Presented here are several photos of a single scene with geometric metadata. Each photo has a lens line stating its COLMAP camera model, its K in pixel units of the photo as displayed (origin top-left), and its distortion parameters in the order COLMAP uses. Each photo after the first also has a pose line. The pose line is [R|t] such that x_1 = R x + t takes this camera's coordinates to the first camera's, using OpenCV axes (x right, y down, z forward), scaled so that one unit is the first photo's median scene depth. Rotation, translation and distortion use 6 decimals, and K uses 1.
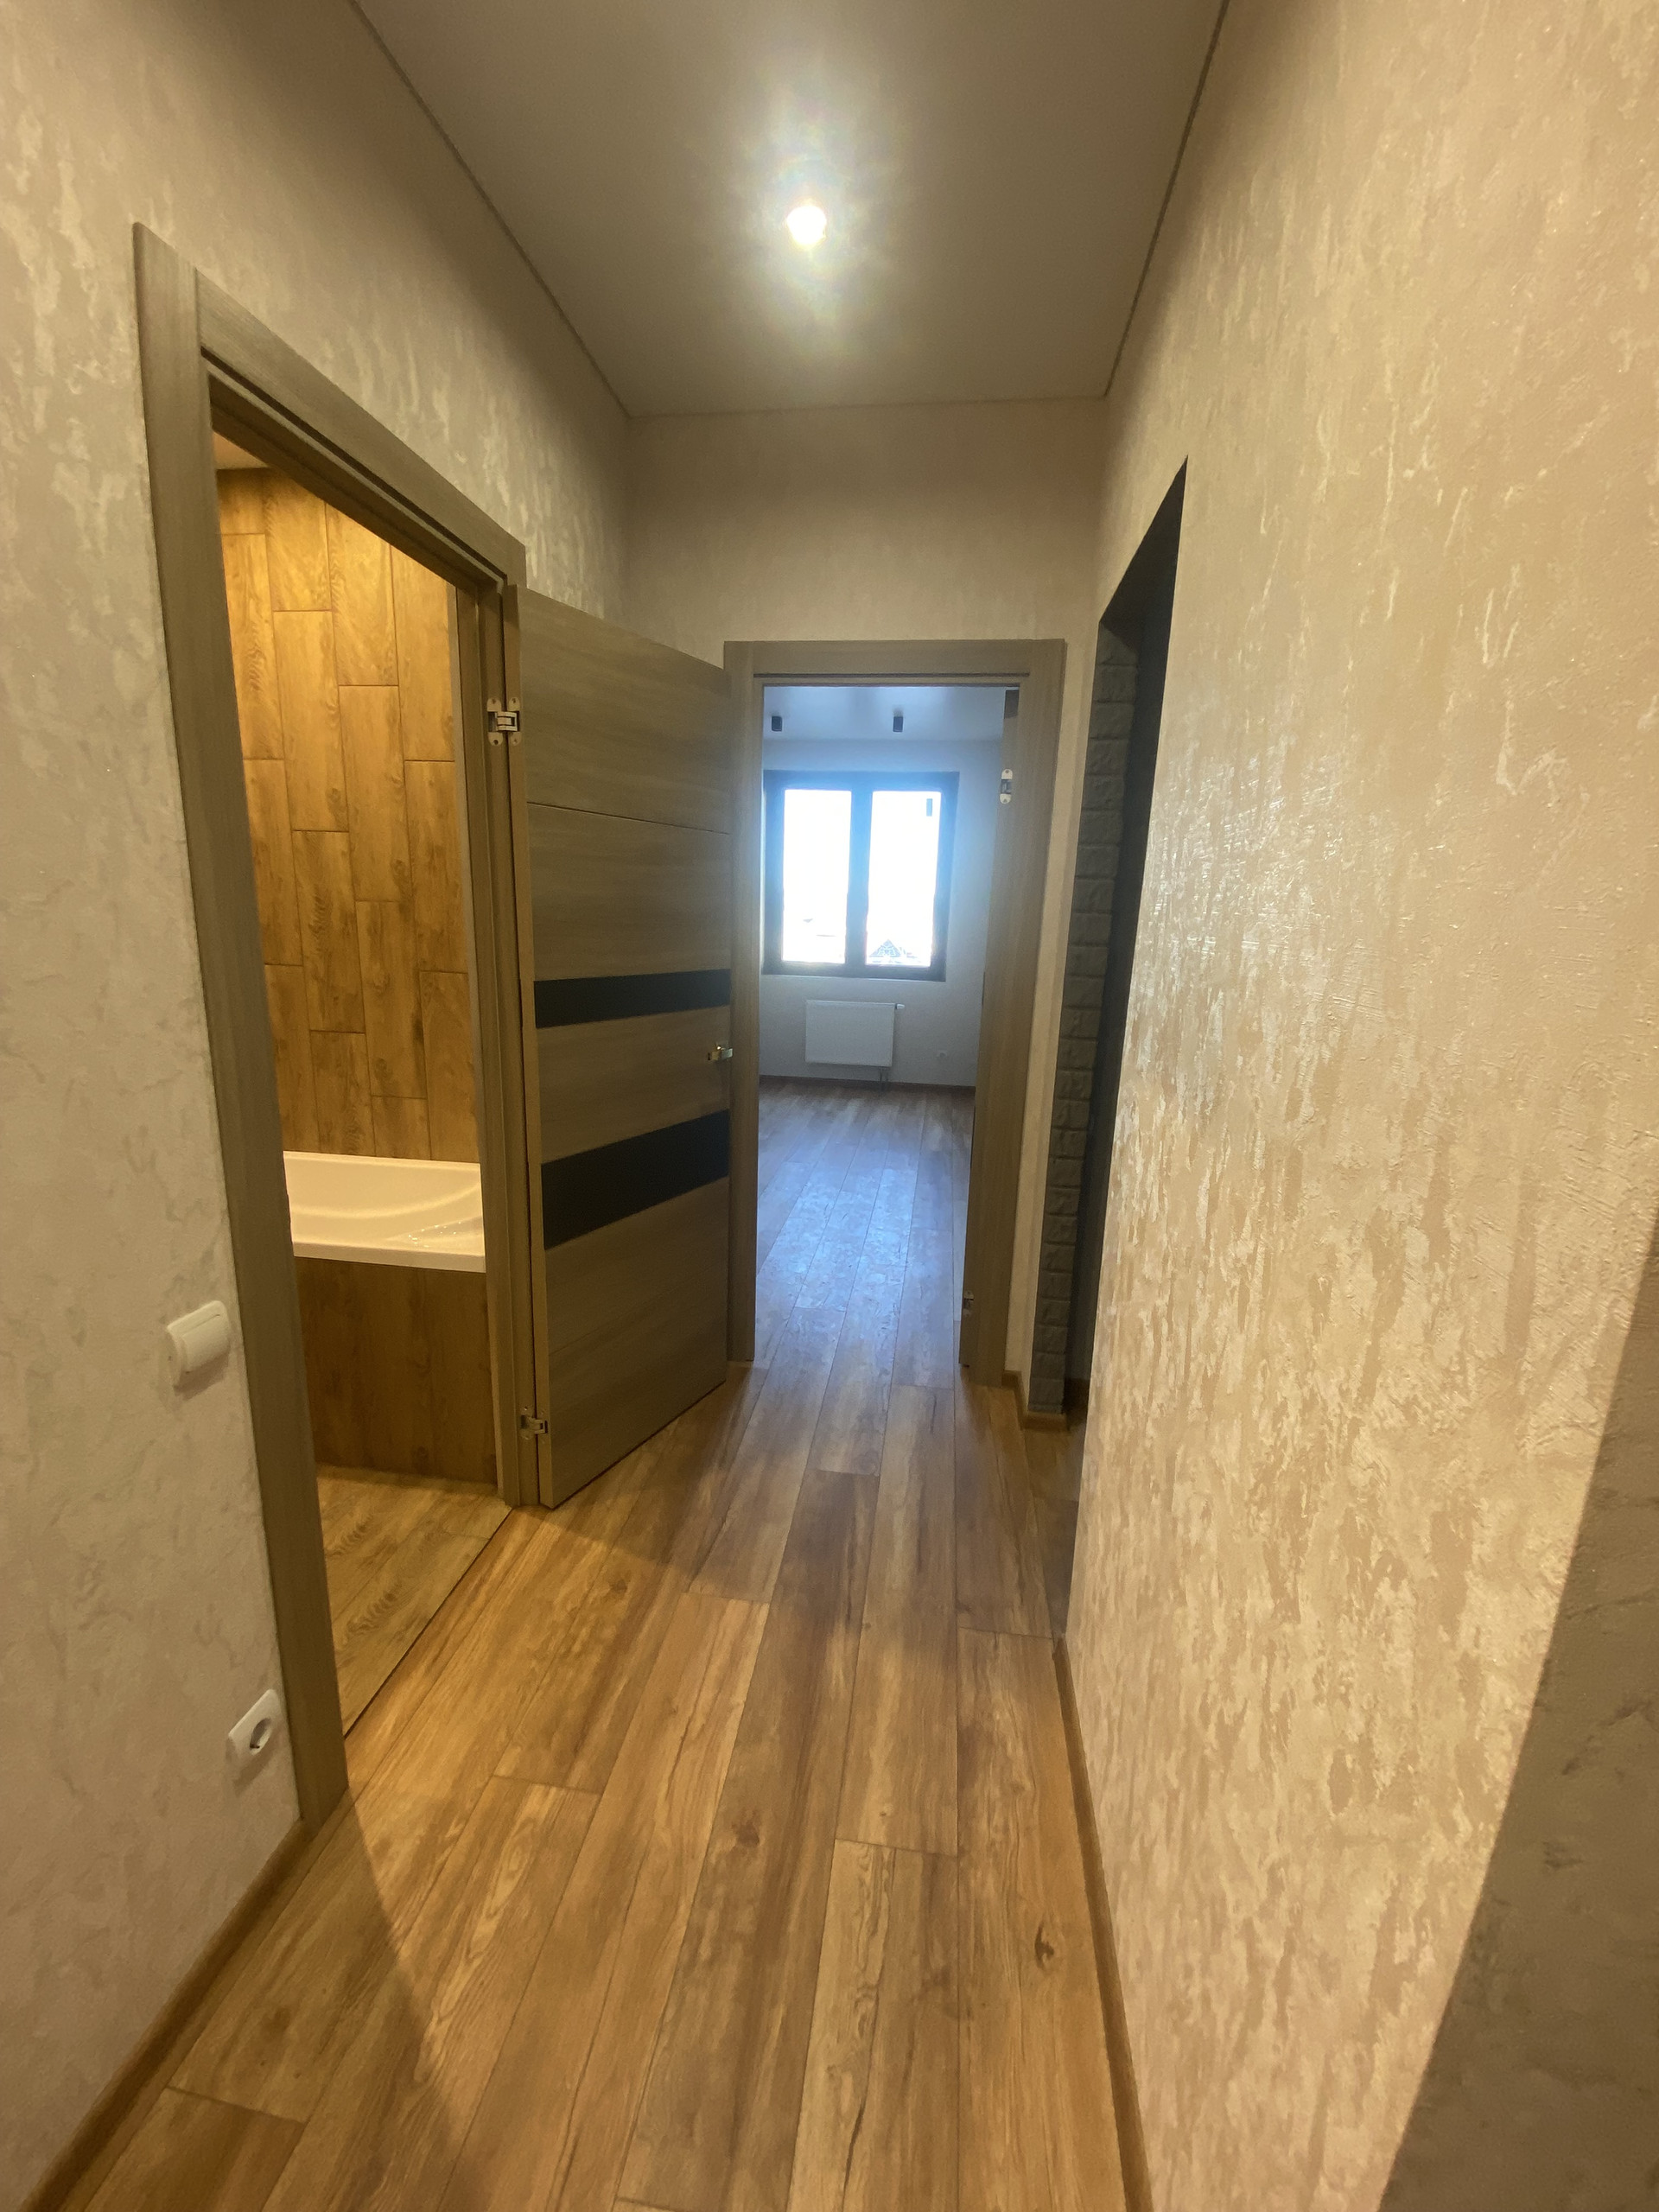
lens RADIAL K [[894.6, 0, 831.1], [0, 894.6, 1104.8], [0, 0, 1]] dist [0.022940, -0.021816]
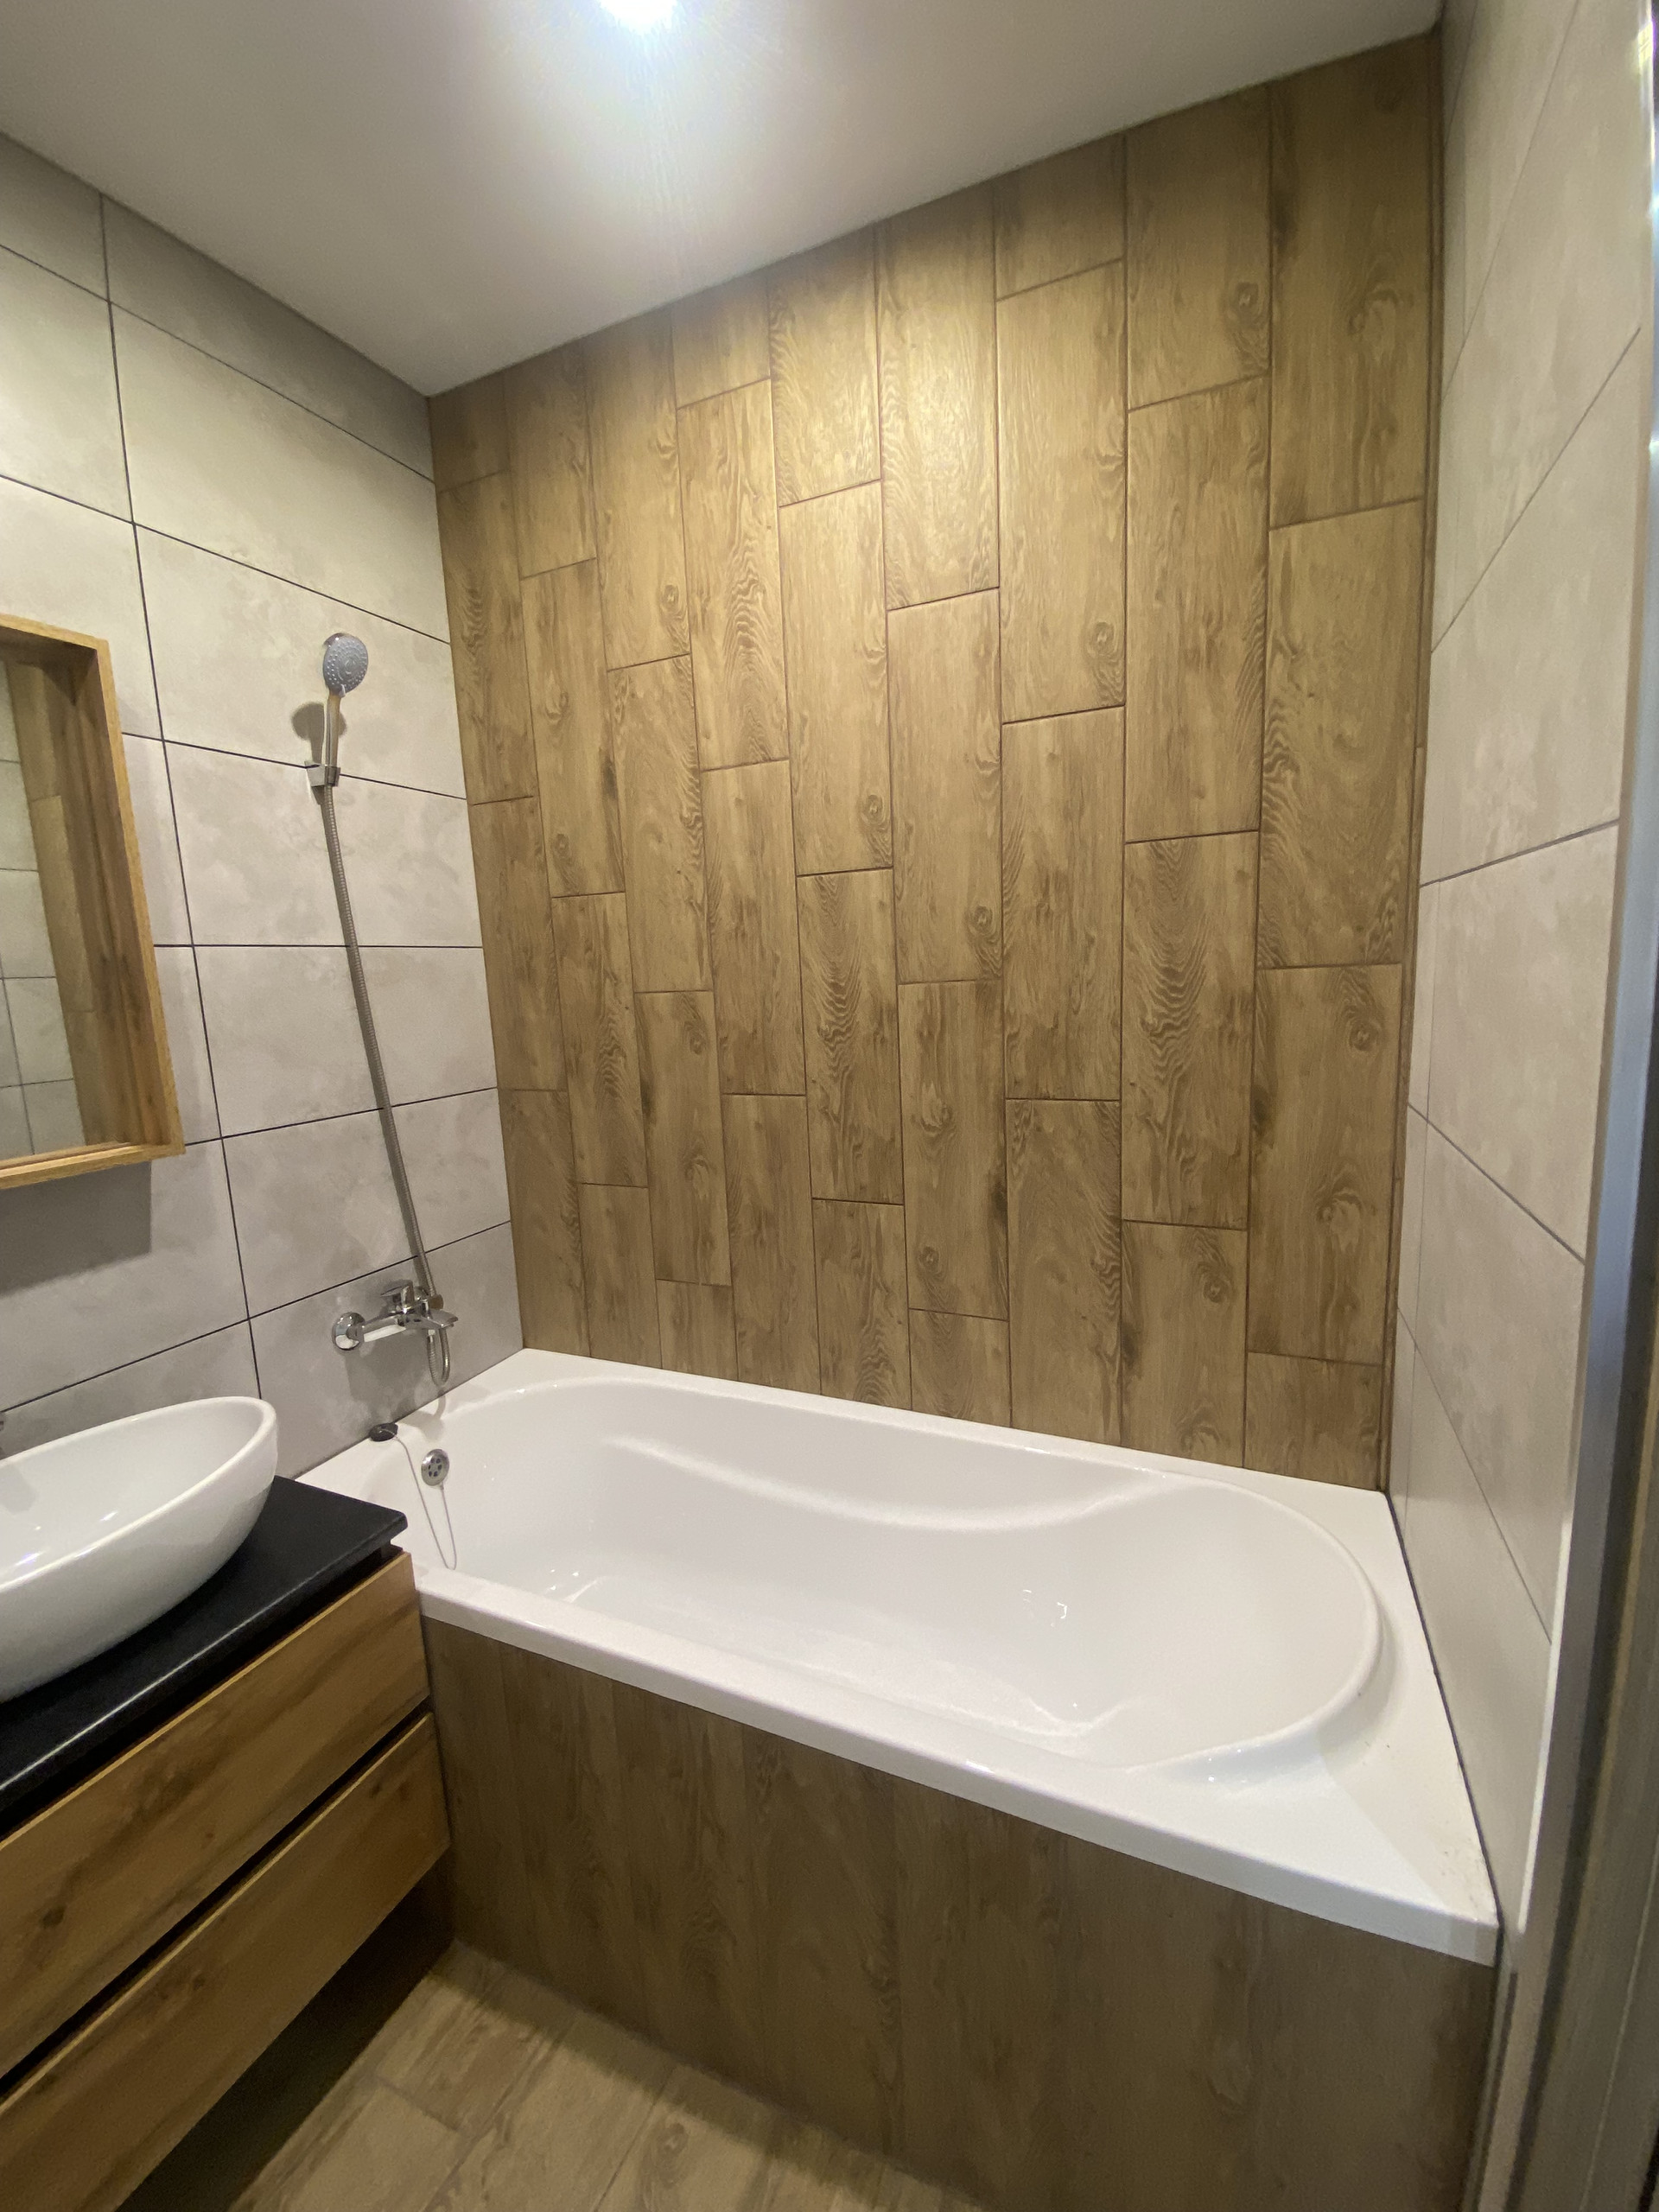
lens RADIAL K [[887.0, 0, 832.2], [0, 887.0, 1116.3], [0, 0, 1]] dist [0.046237, -0.029004]
pose [[0.957691, -0.027305, -0.286501, -0.525860], [0.011034, 0.998241, -0.058254, -0.138615], [0.287587, 0.052628, 0.956307, 0.567944]]
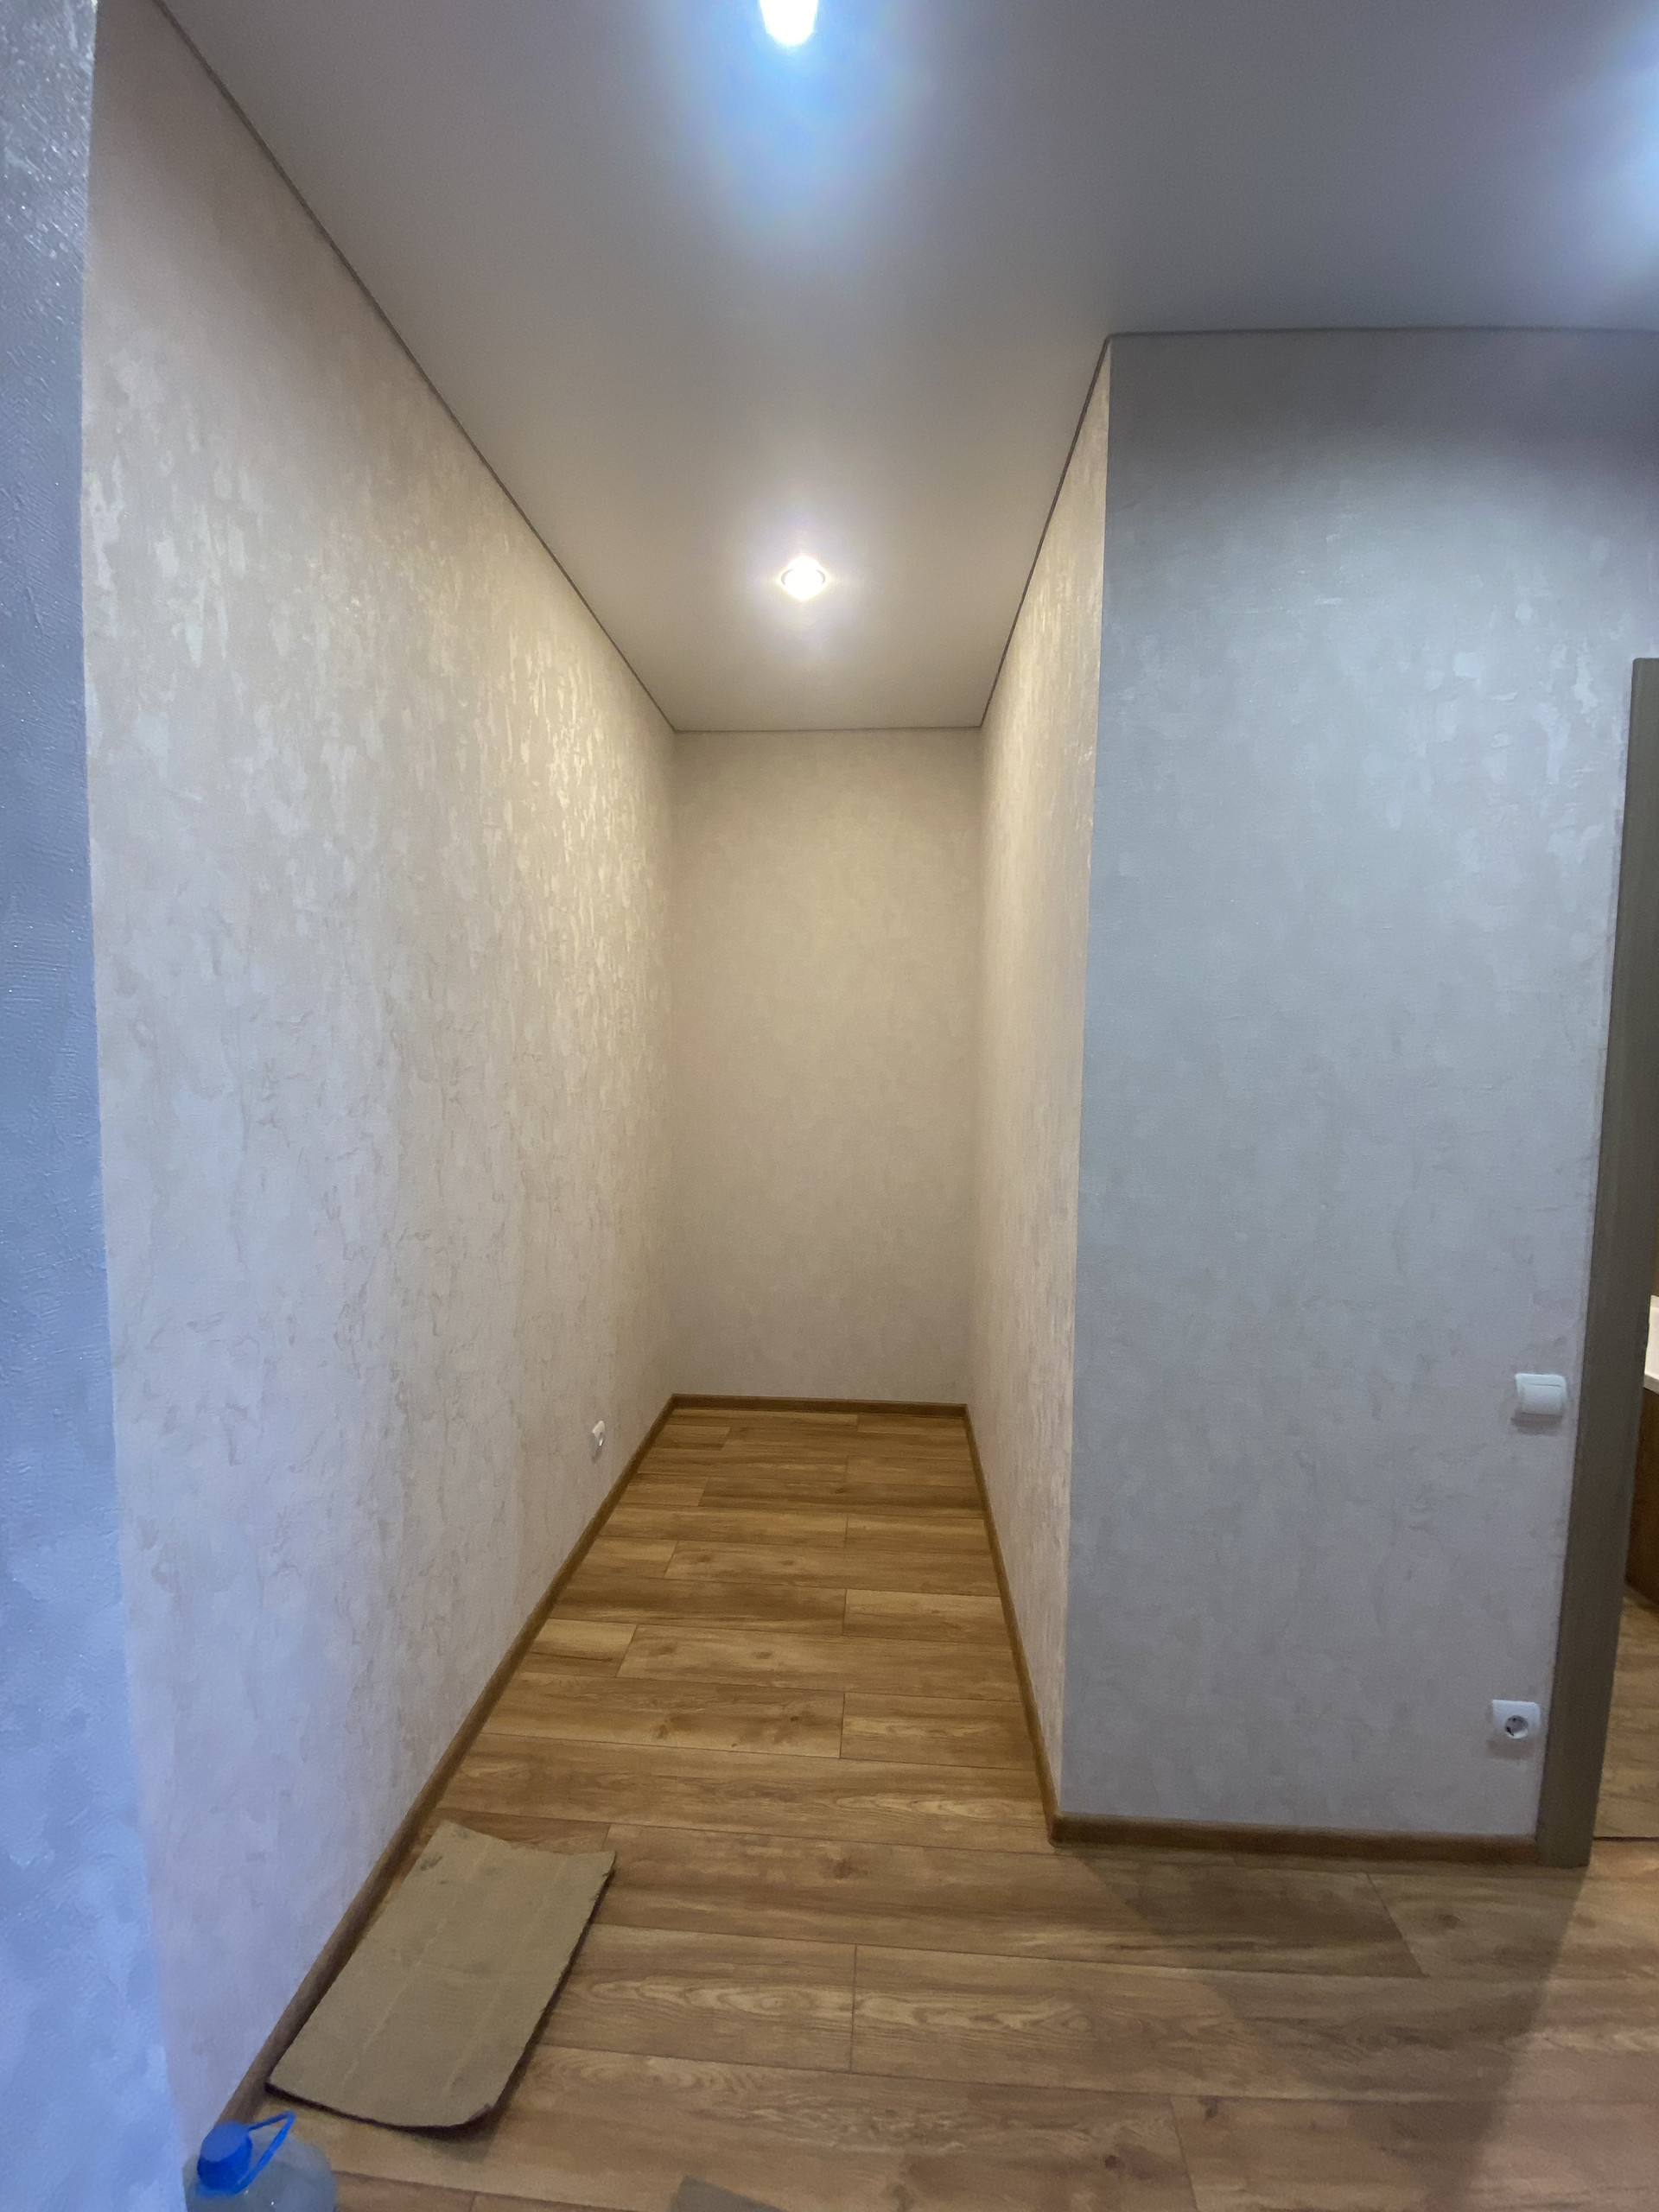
lens RADIAL K [[894.6, 0, 831.1], [0, 894.6, 1104.8], [0, 0, 1]] dist [0.022940, -0.021816]
pose [[0.064732, 0.038229, -0.997170, 0.331418], [-0.228155, 0.973365, 0.022505, 0.023394], [0.971471, 0.226052, 0.071730, -0.146701]]
